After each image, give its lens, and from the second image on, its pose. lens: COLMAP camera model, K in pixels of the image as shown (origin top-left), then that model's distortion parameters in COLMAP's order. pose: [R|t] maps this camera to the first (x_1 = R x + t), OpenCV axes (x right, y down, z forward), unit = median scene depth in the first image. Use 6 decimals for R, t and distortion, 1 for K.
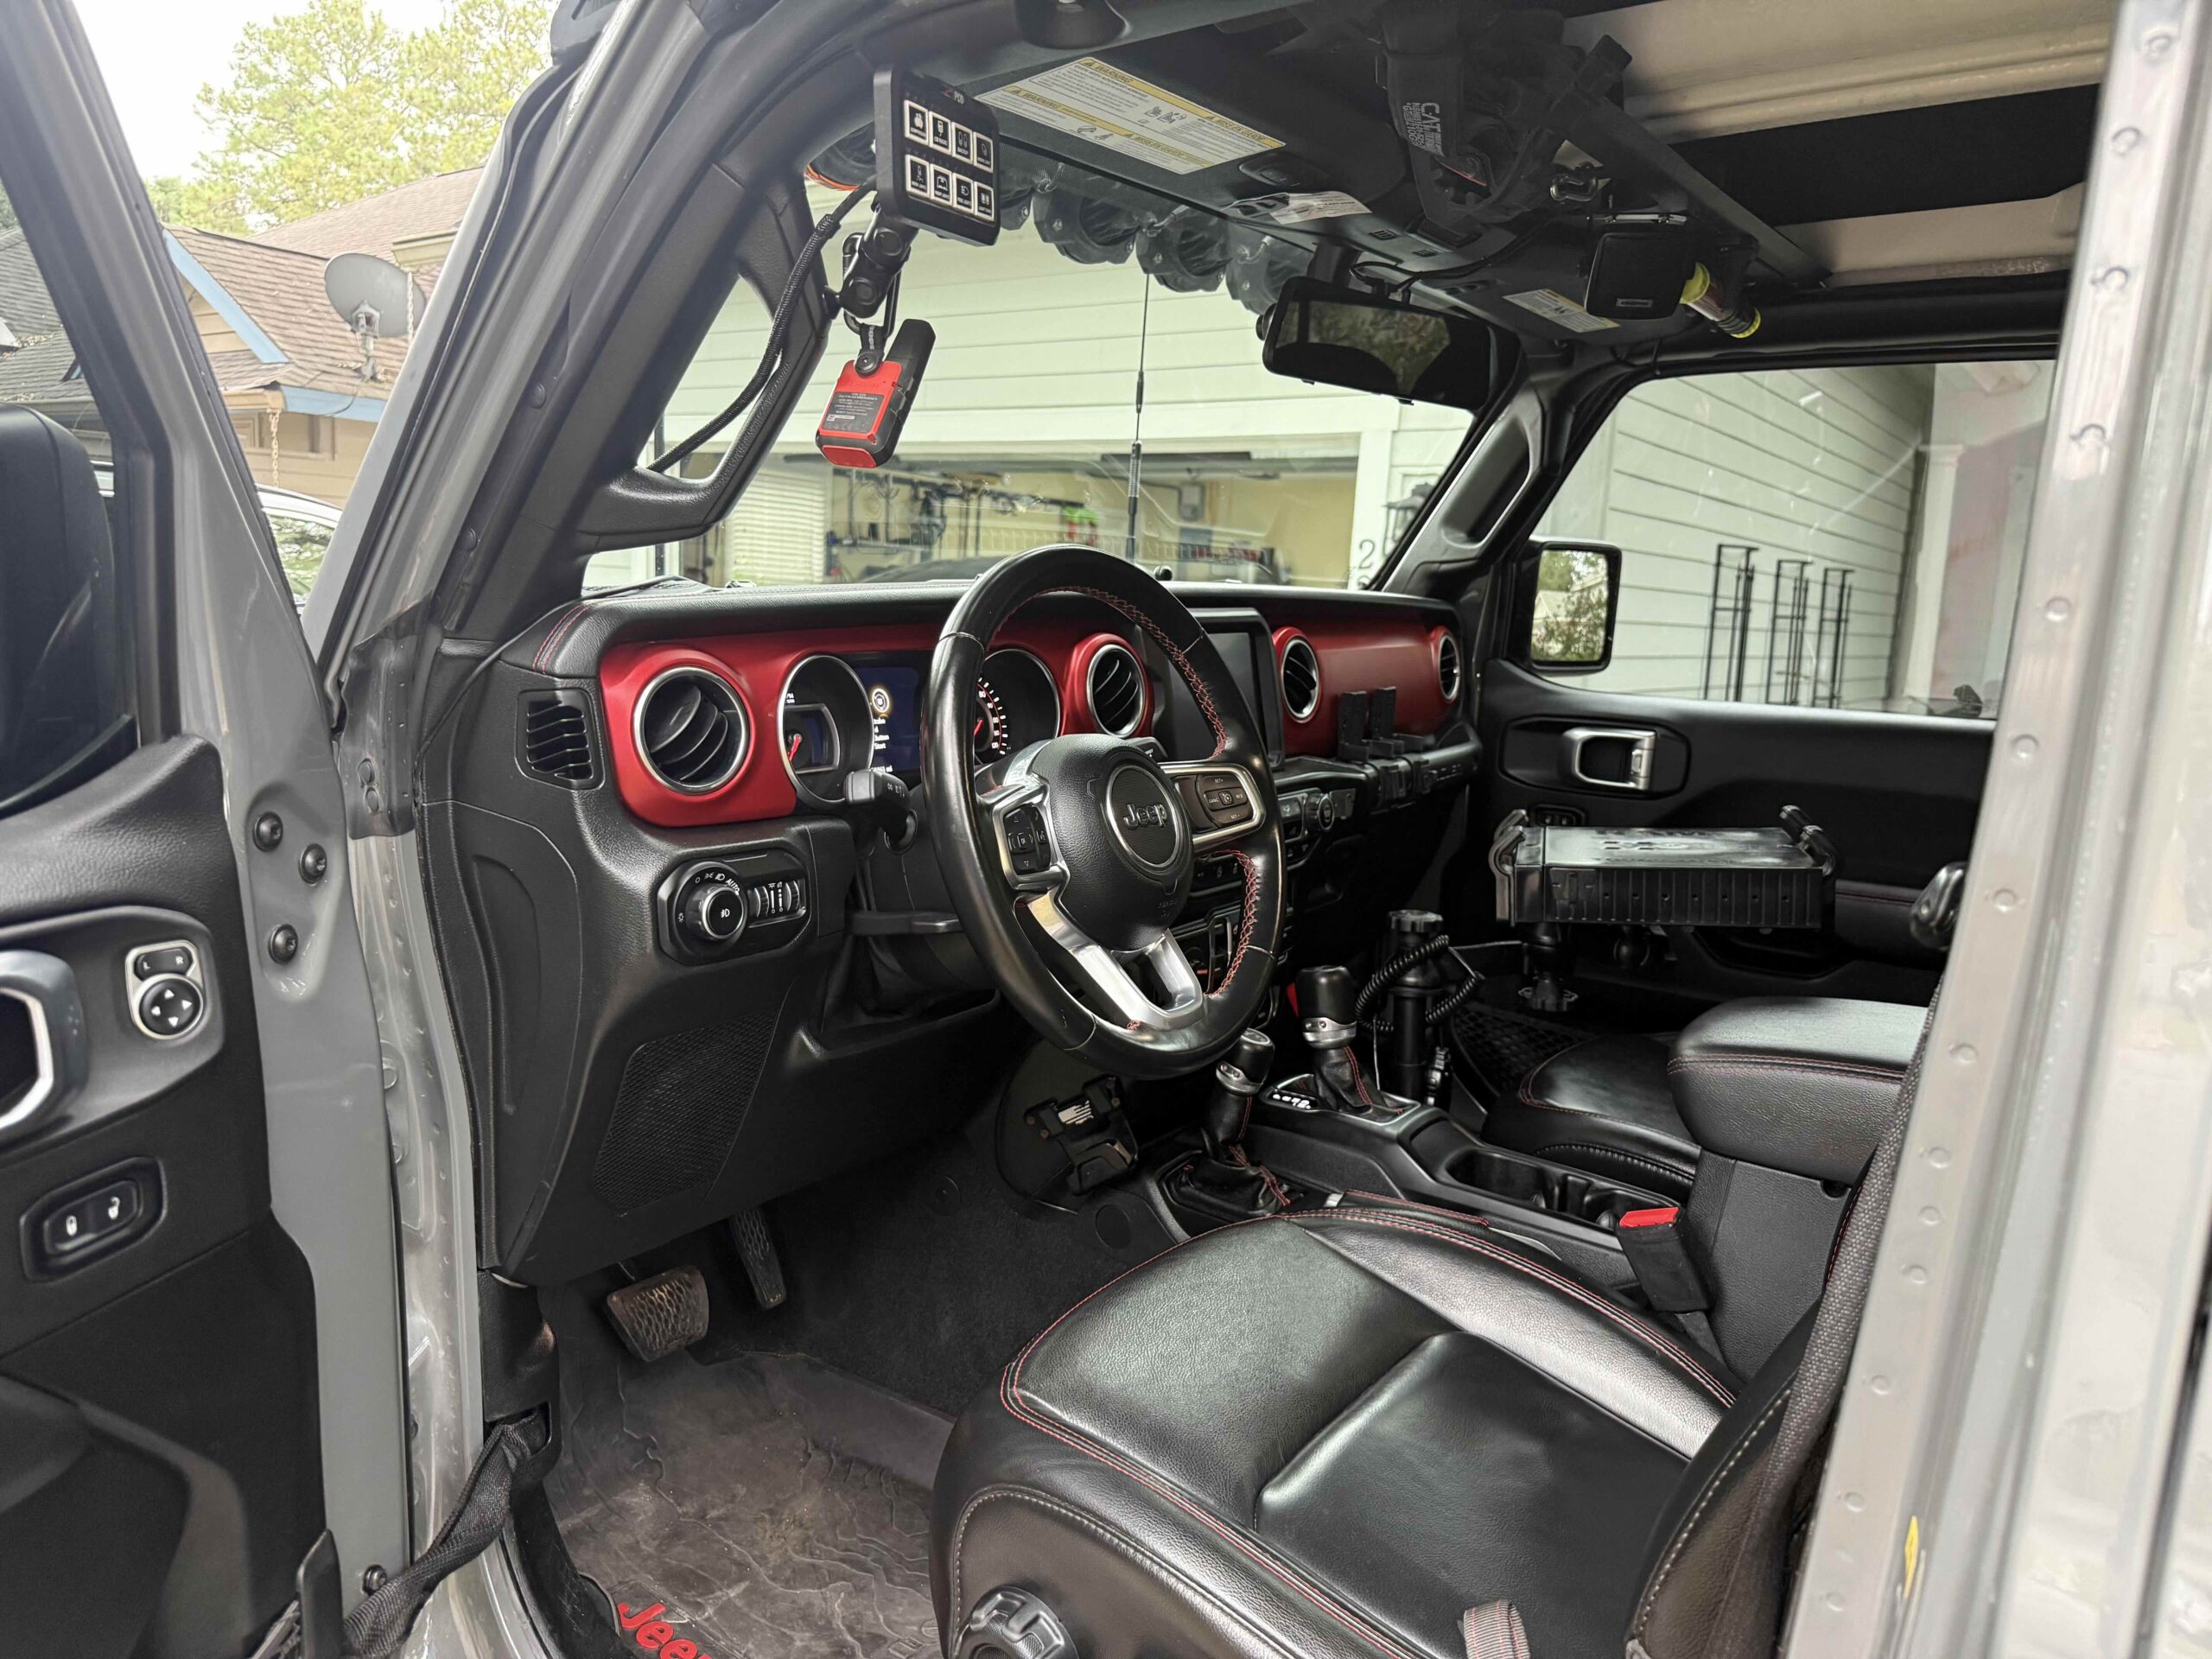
lens RADIAL K [[1560.4, 0, 1113.1], [0, 1560.4, 838.3], [0, 0, 1]] dist [-0.020810, 0.000373]
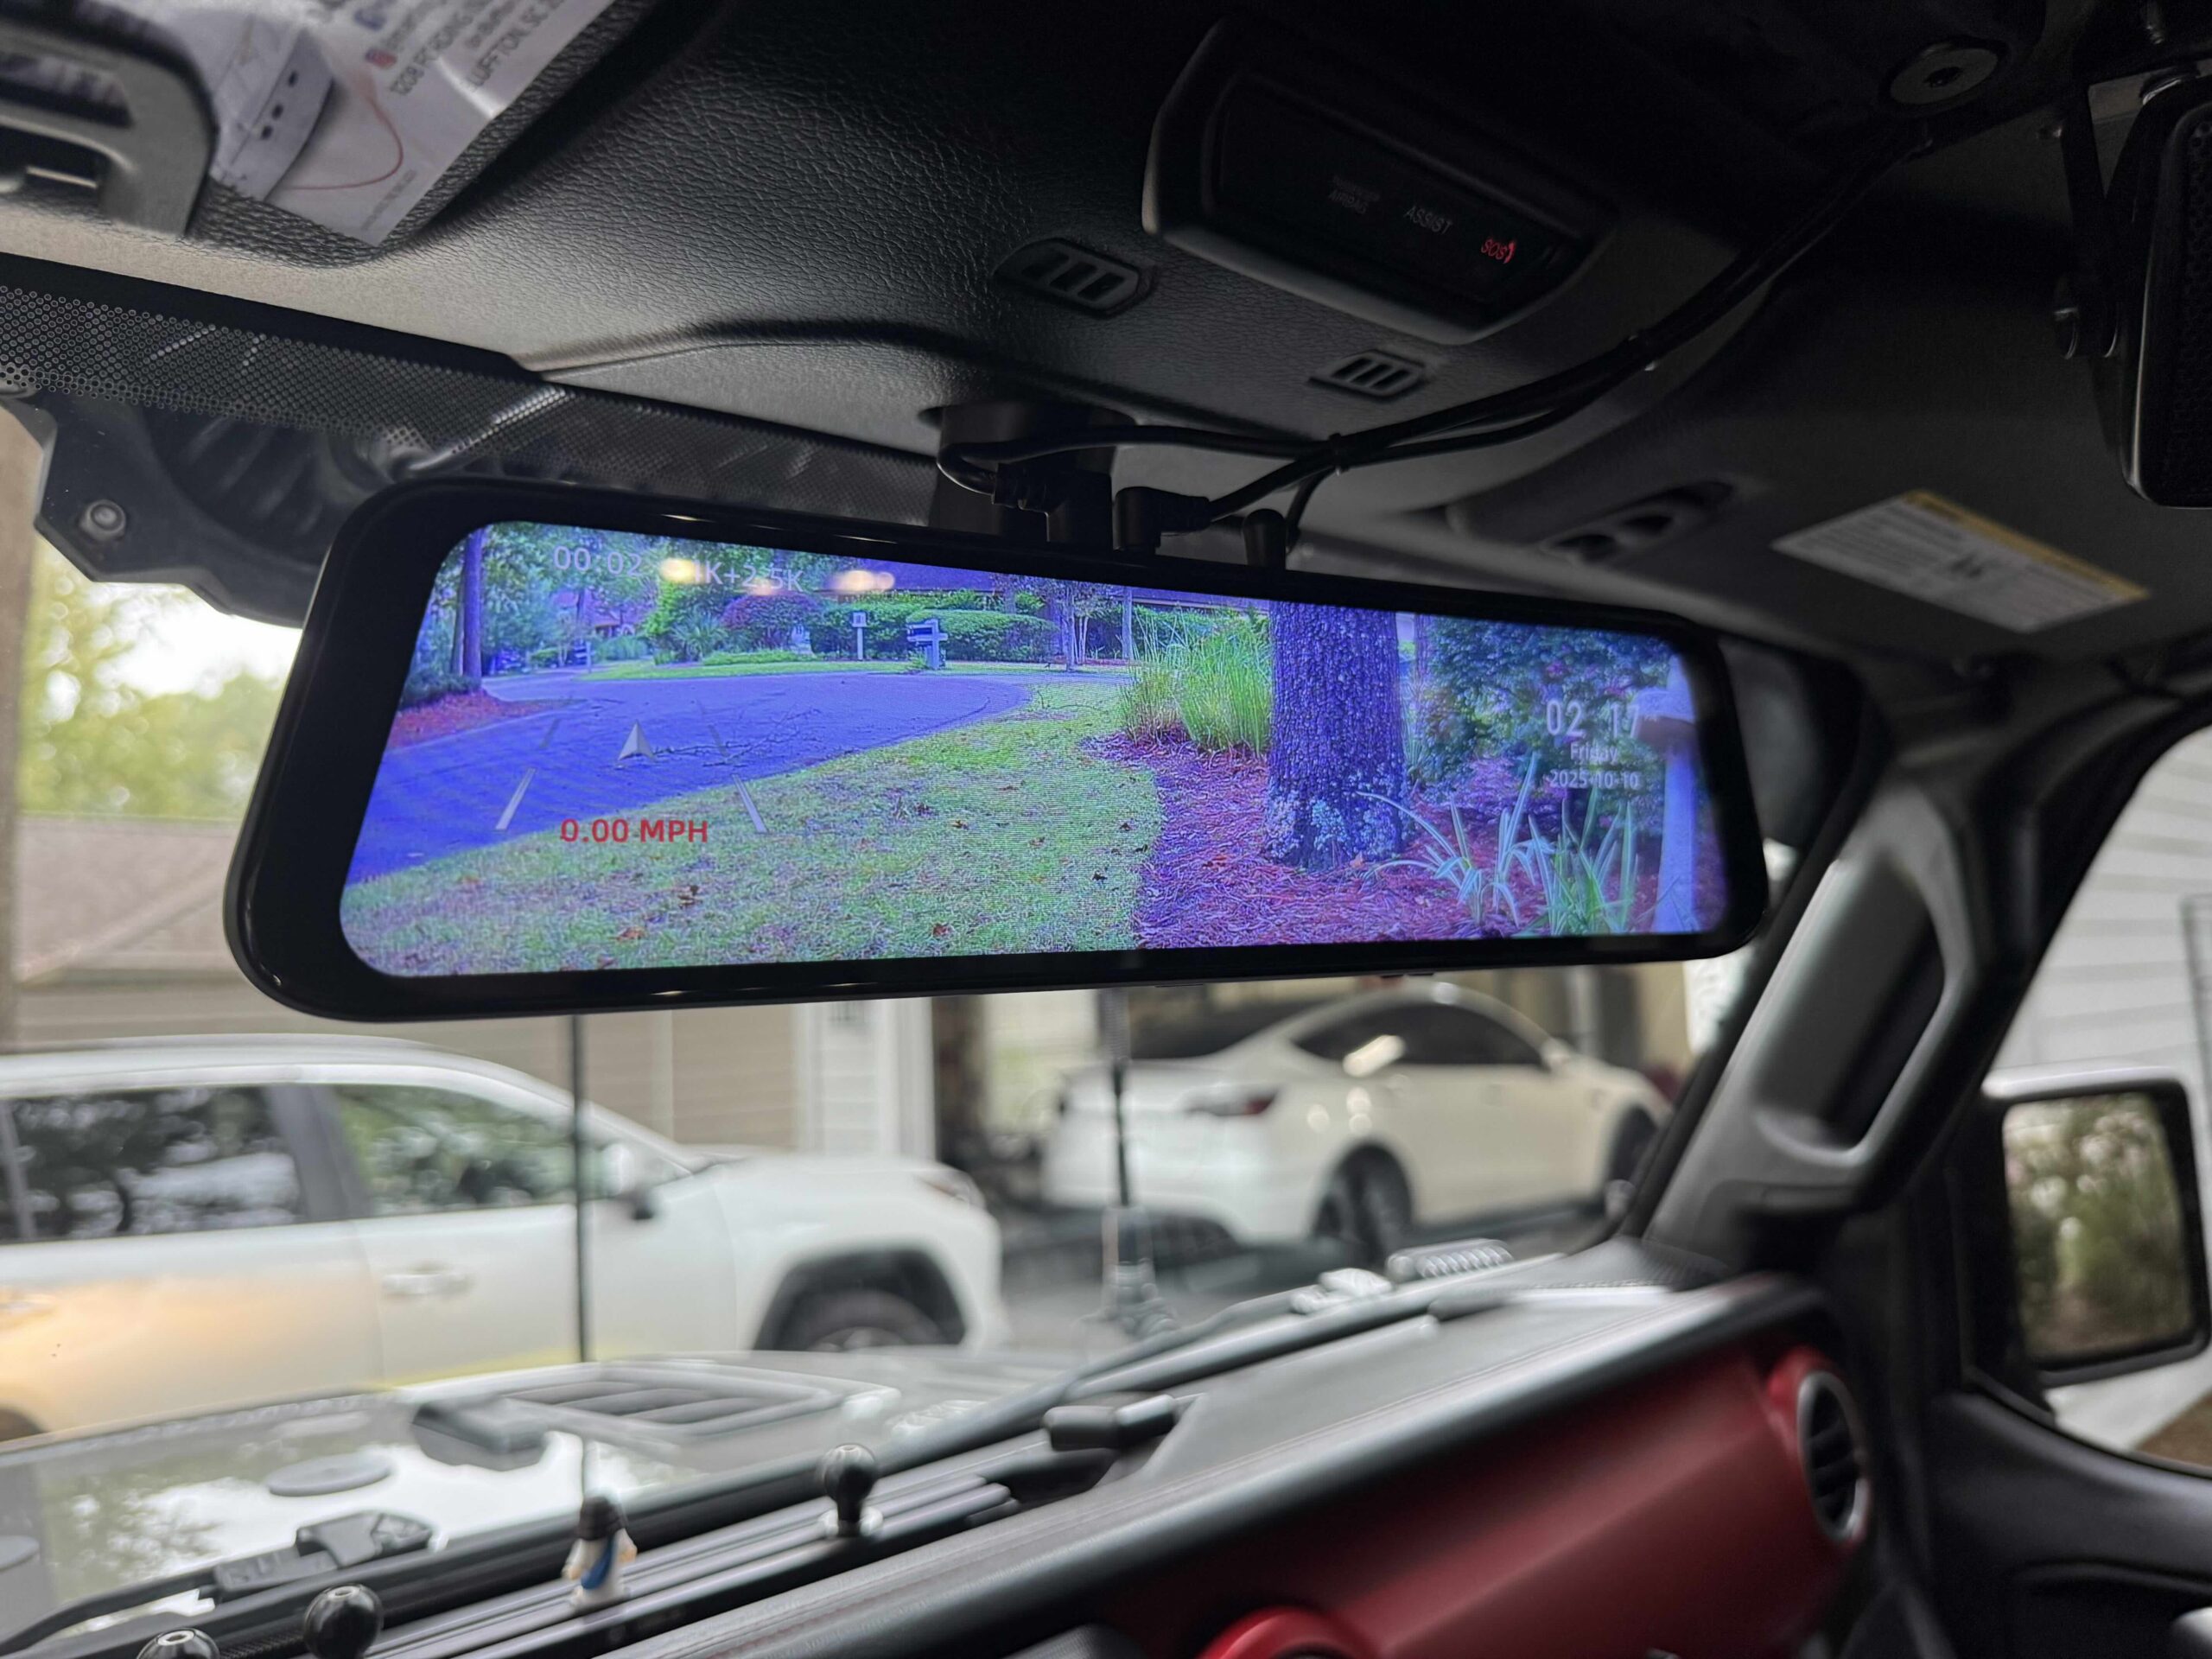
lens RADIAL K [[1560.4, 0, 1113.1], [0, 1560.4, 838.3], [0, 0, 1]] dist [-0.020810, 0.000373]
pose [[0.969076, -0.120815, -0.215162, 0.146071], [0.058633, 0.959710, -0.274807, -0.170661], [0.239694, 0.253694, 0.937116, 0.553705]]
